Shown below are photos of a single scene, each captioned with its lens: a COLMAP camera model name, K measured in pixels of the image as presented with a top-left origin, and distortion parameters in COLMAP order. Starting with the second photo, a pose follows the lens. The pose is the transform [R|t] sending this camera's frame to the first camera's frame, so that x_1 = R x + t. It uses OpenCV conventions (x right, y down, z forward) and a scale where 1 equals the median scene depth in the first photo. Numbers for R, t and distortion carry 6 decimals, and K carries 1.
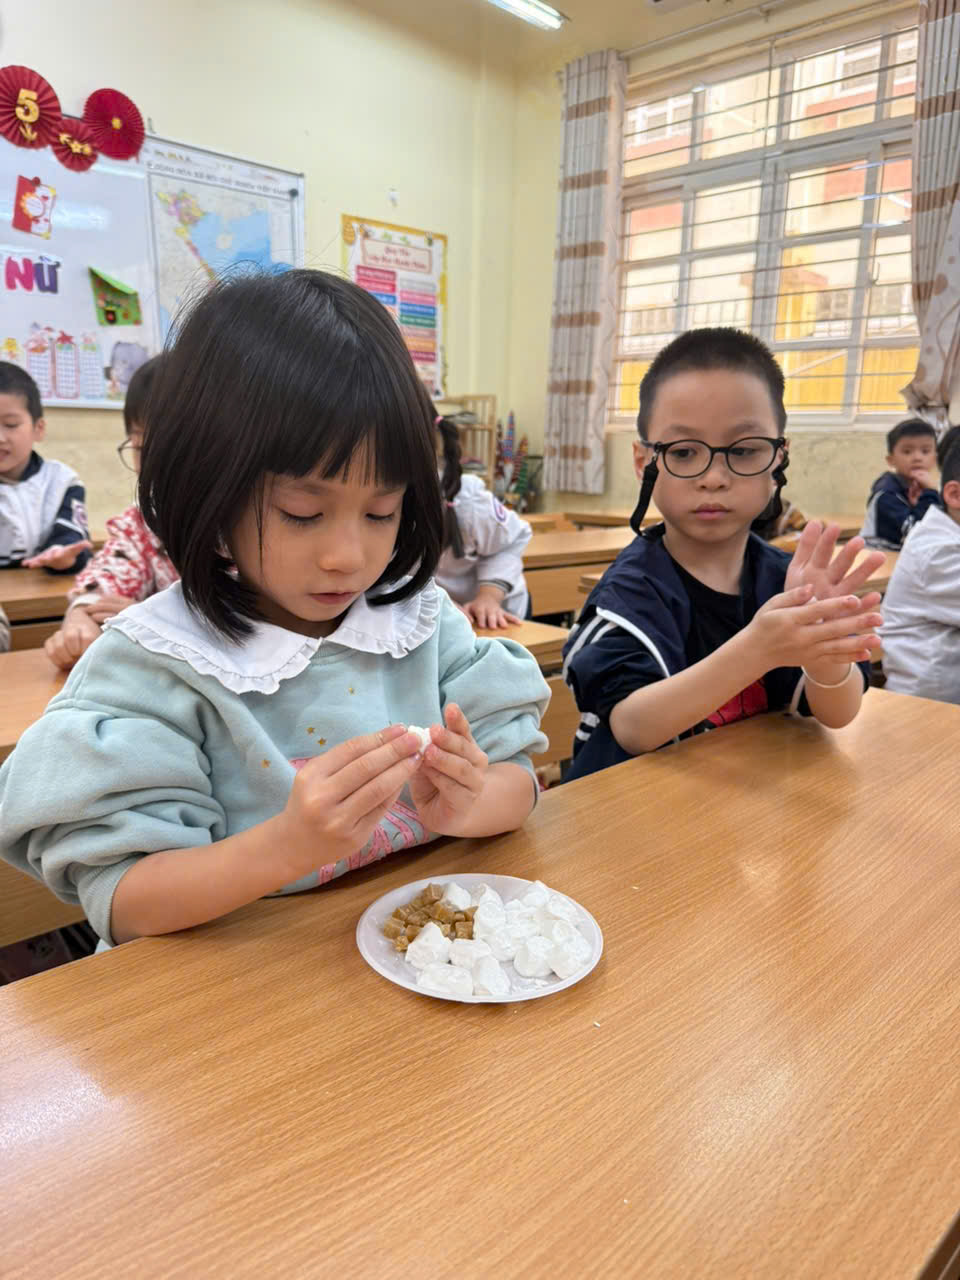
lens RADIAL K [[967.2, 0, 485.9], [0, 967.2, 647.5], [0, 0, 1]] dist [0.003997, 0.003779]
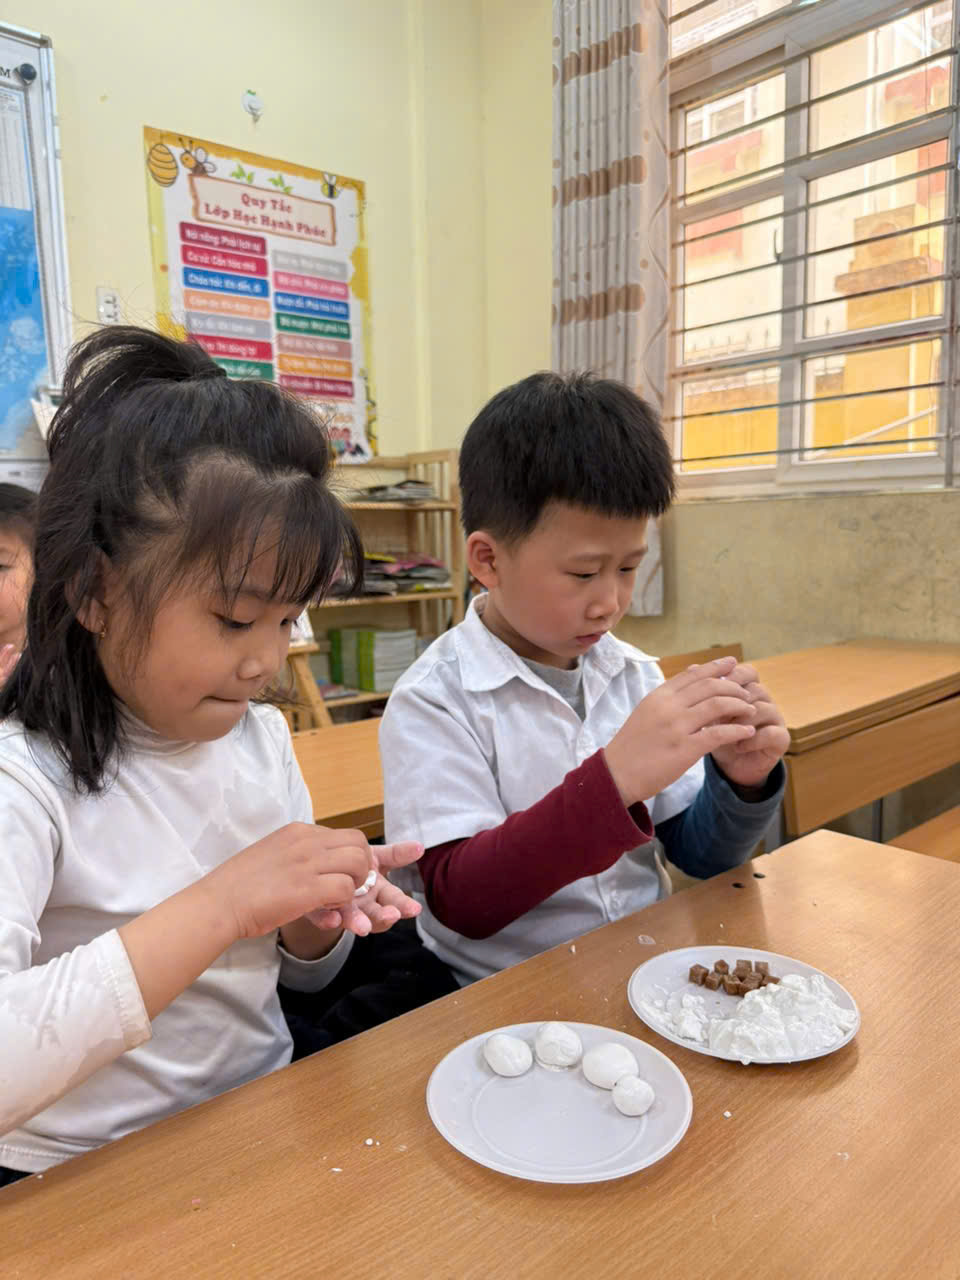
lens RADIAL K [[967.2, 0, 473.7], [0, 967.2, 637.2], [0, 0, 1]] dist [0.003997, 0.003779]
pose [[0.998114, -0.046527, -0.040040, 0.037188], [0.043052, 0.995566, -0.083641, -0.108694], [0.043754, 0.081759, 0.995691, 0.467423]]
